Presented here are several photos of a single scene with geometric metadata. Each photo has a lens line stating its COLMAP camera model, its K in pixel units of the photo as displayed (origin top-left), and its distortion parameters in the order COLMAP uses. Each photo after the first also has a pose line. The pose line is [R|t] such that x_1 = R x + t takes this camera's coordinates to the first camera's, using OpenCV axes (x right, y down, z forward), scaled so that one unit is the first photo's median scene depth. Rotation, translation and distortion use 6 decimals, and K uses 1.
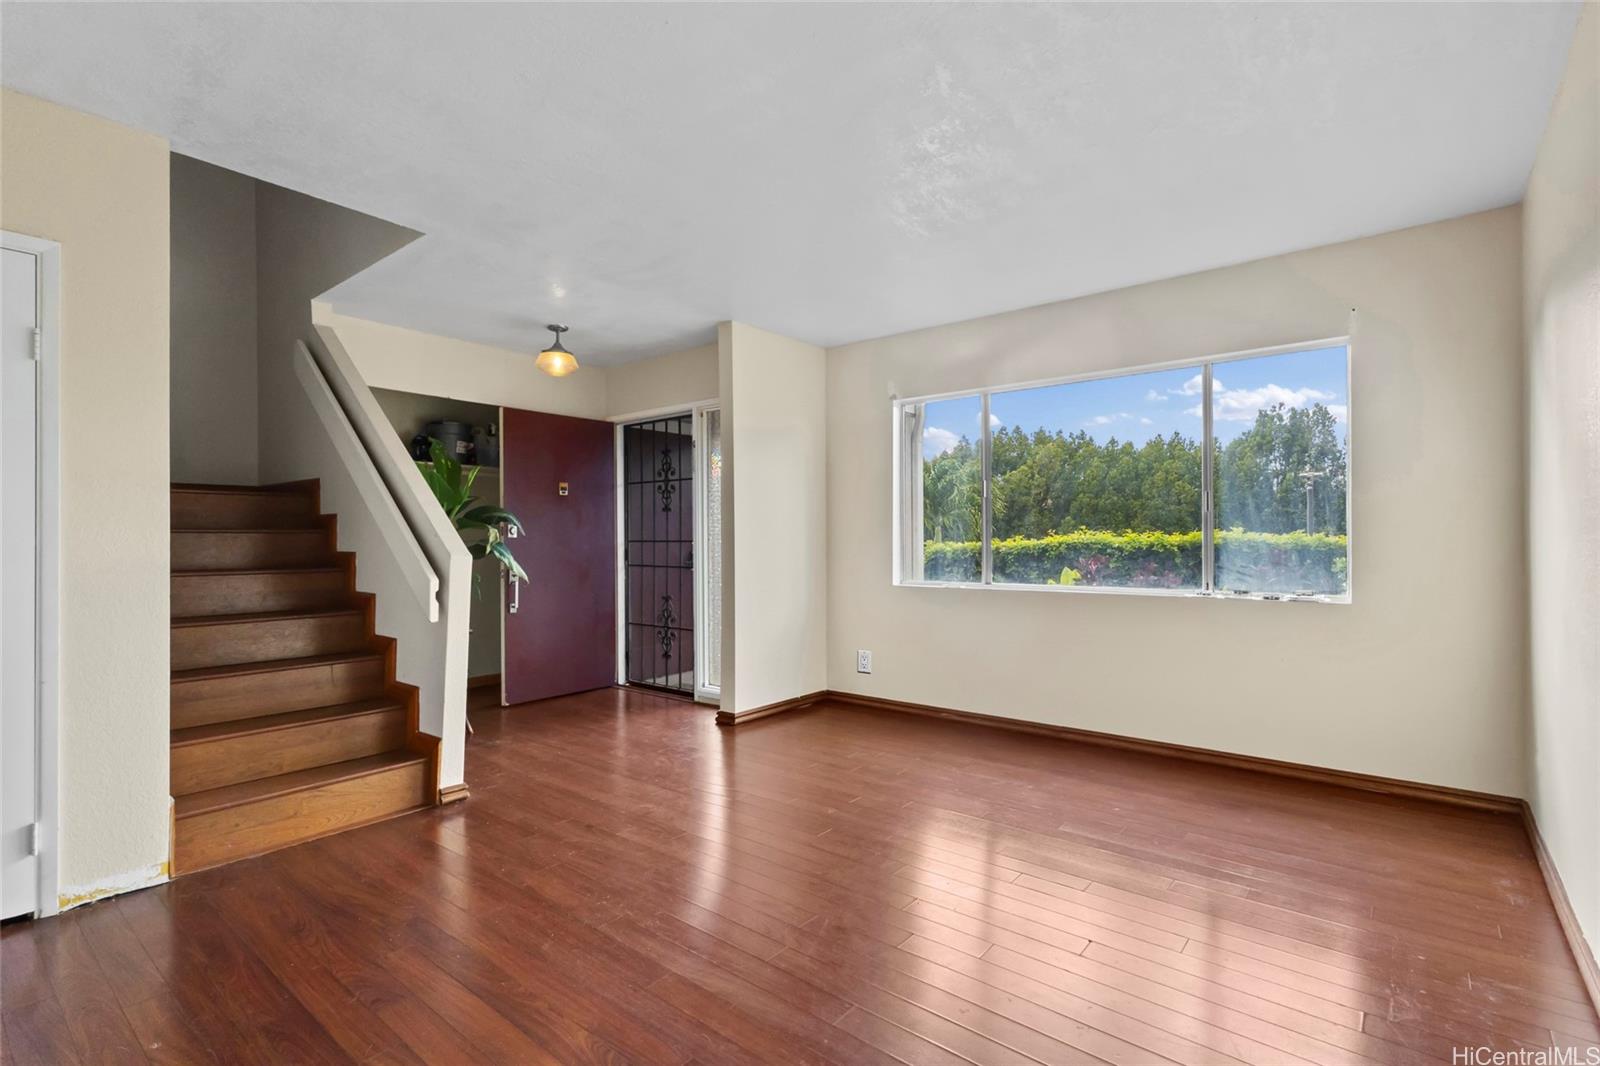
lens RADIAL K [[744.7, 0, 800.0], [0, 744.7, 533.0], [0, 0, 1]] dist [-0.000364, -0.000093]
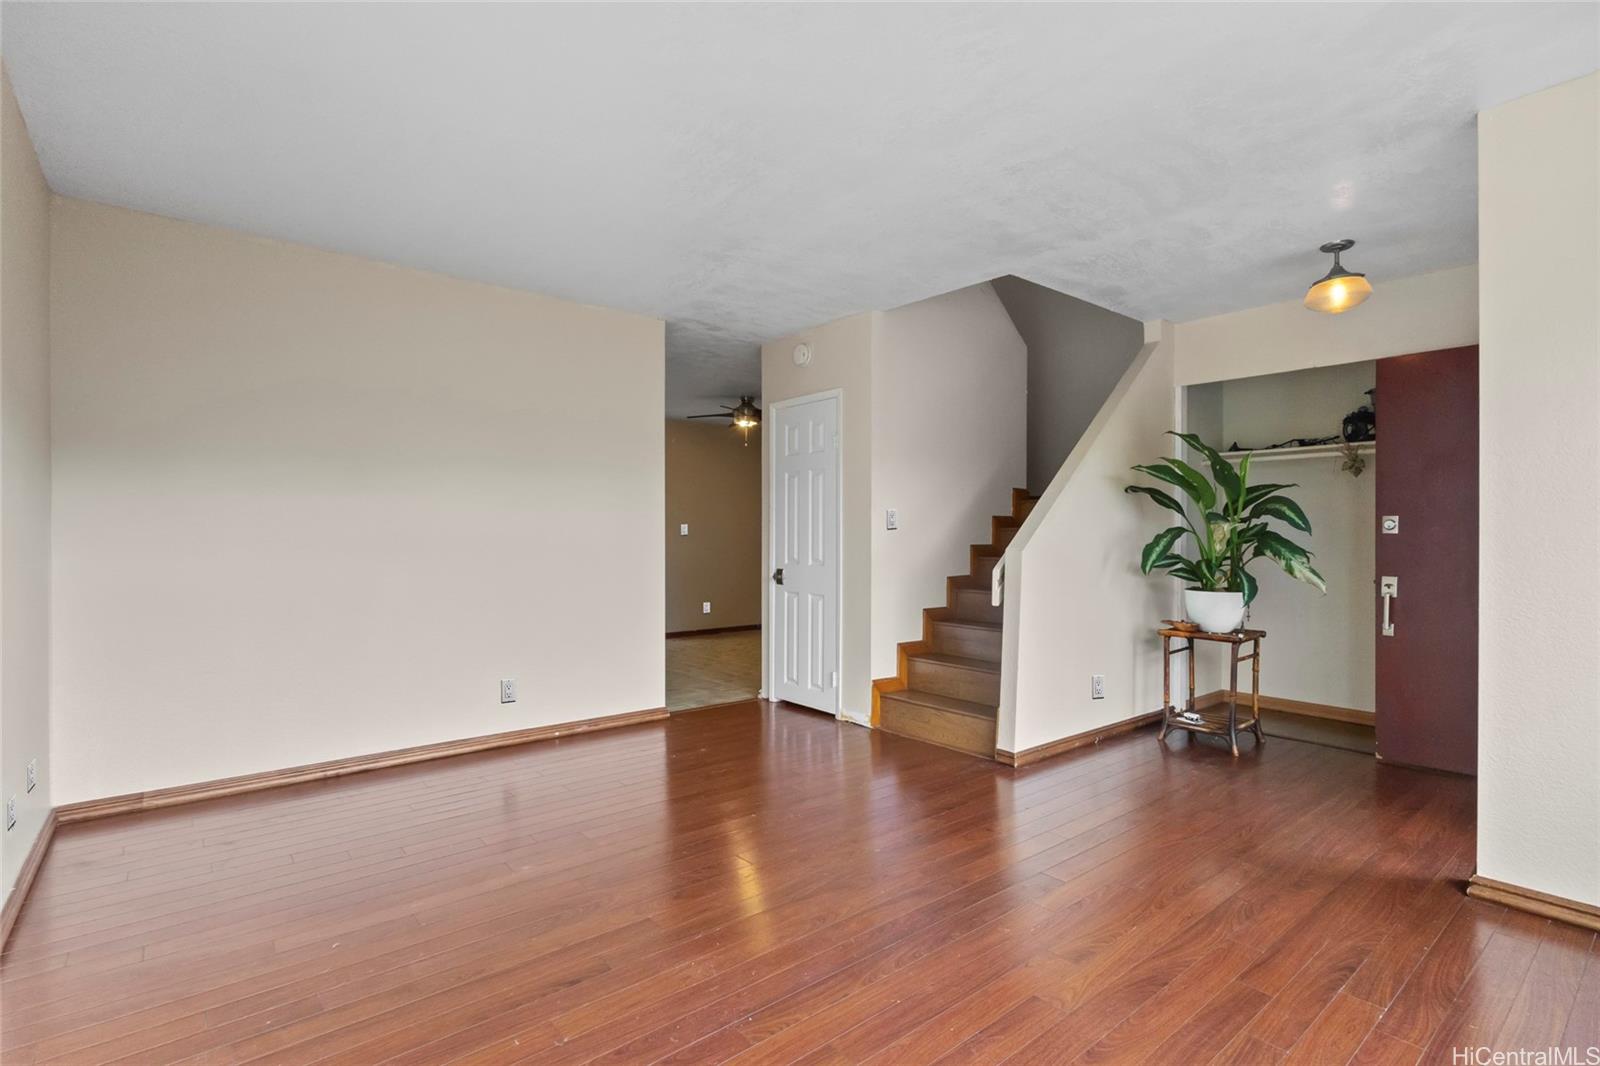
lens RADIAL K [[758.0, 0, 800.0], [0, 758.0, 533.0], [0, 0, 1]] dist [-0.000194, -0.000034]
pose [[-0.191148, -0.004804, -0.981549, 0.610988], [0.004042, 0.999976, -0.005681, 0.010634], [0.981553, -0.005053, -0.191124, 0.761592]]
